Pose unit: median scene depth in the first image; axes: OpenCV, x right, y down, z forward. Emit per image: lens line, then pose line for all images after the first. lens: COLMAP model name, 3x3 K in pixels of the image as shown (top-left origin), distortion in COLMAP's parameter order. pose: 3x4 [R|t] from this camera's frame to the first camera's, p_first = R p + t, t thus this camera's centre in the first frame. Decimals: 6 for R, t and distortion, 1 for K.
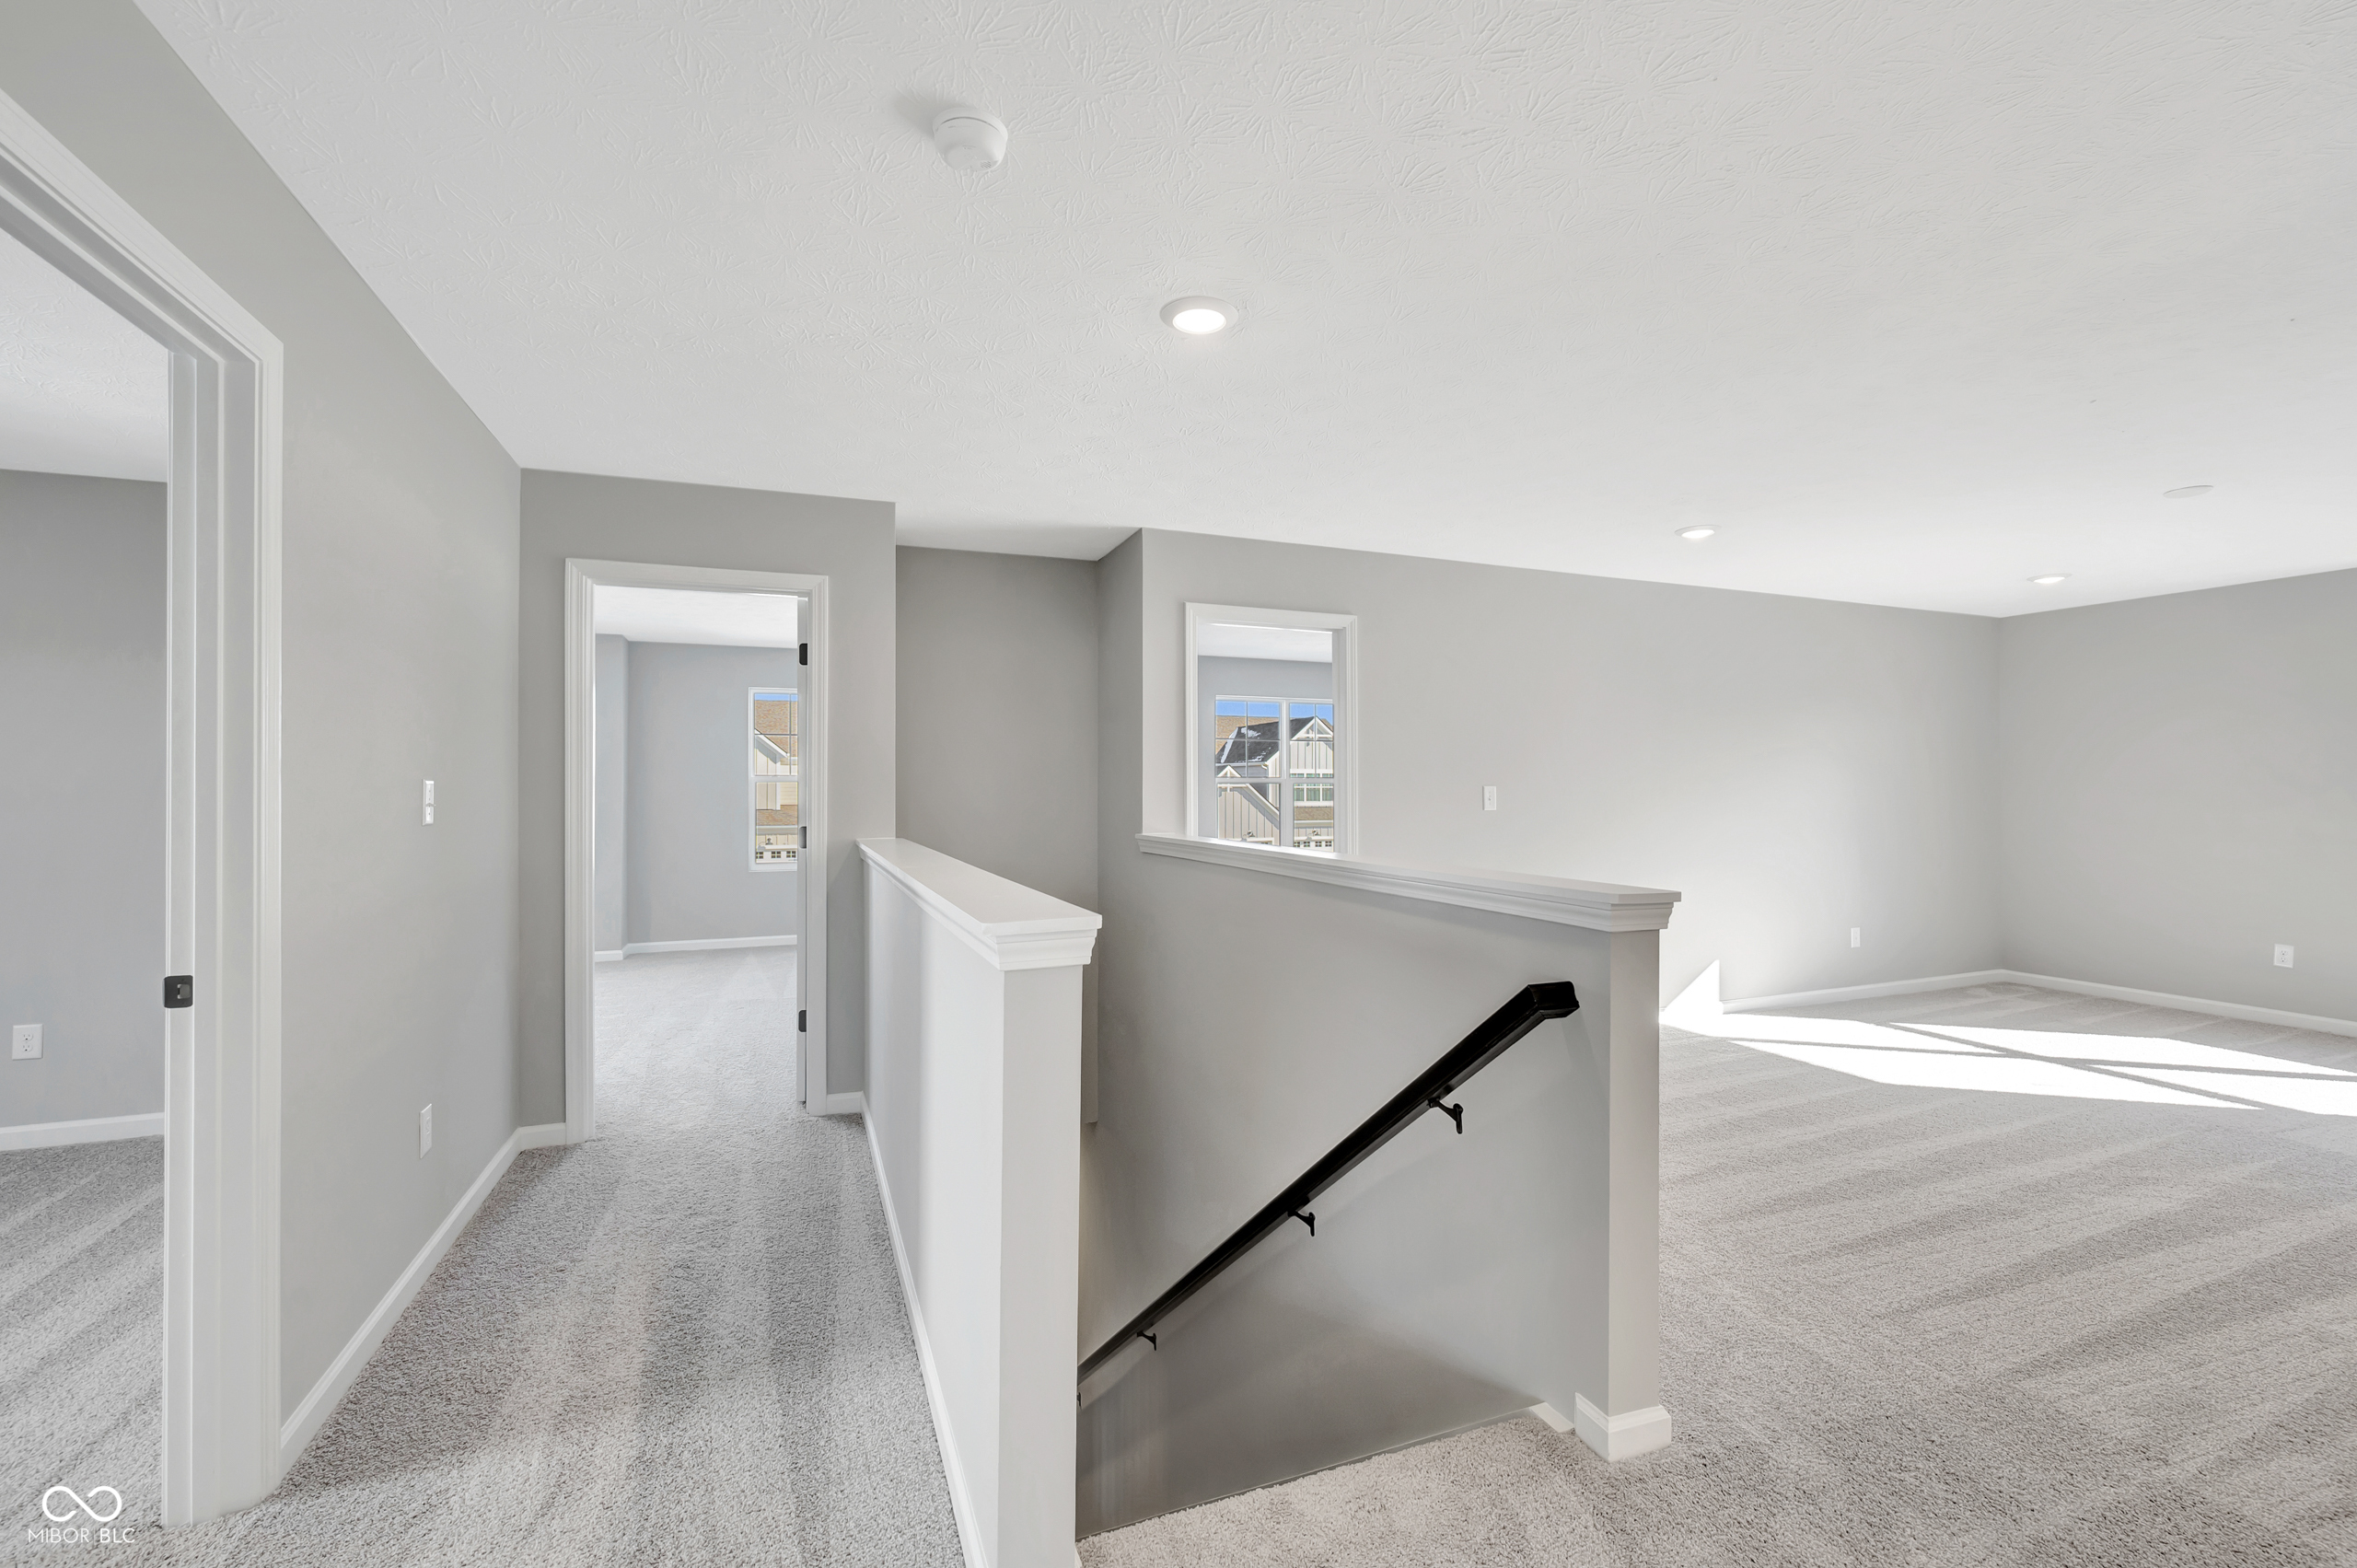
lens RADIAL K [[999.8, 0, 1191.3], [0, 999.8, 788.8], [0, 0, 1]] dist [-0.001789, 0.000706]
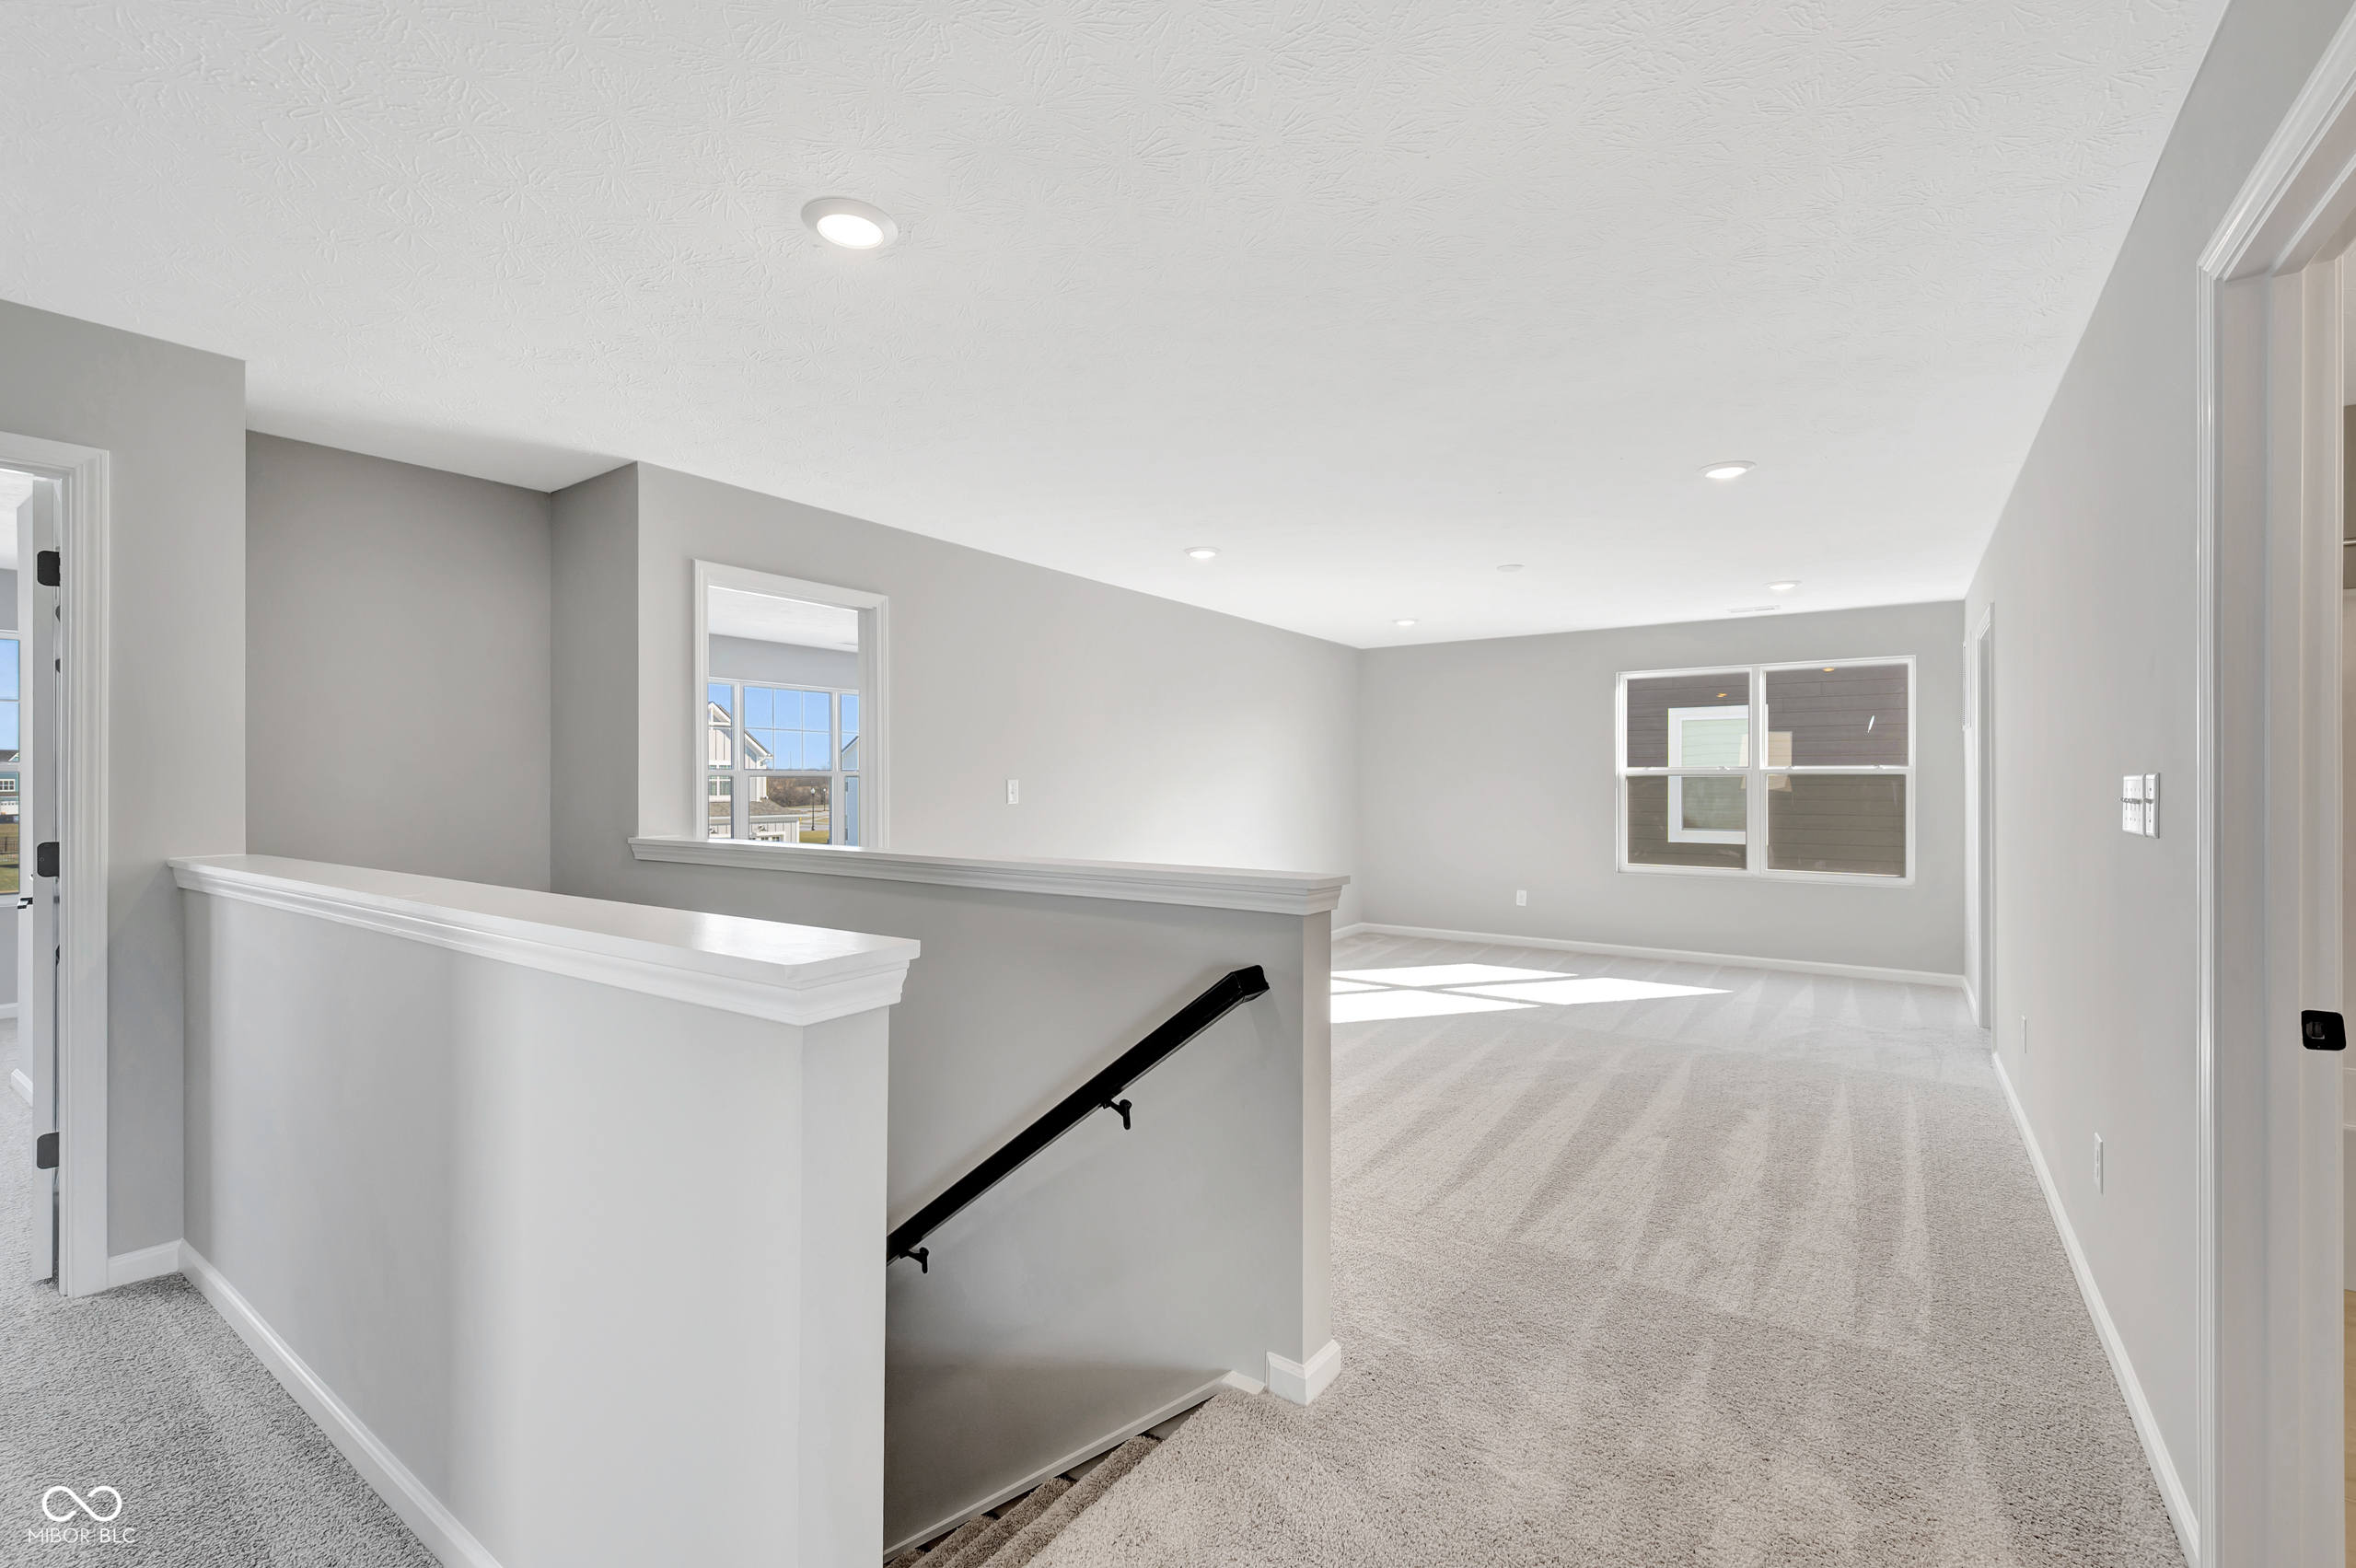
lens RADIAL K [[999.4, 0, 1182.8], [0, 999.4, 781.1], [0, 0, 1]] dist [-0.001789, 0.000706]
pose [[0.835220, 0.000715, 0.549915, -0.192365], [-0.000545, 1.000000, -0.000472, -0.000890], [-0.549915, 0.000095, 0.835221, 0.114774]]
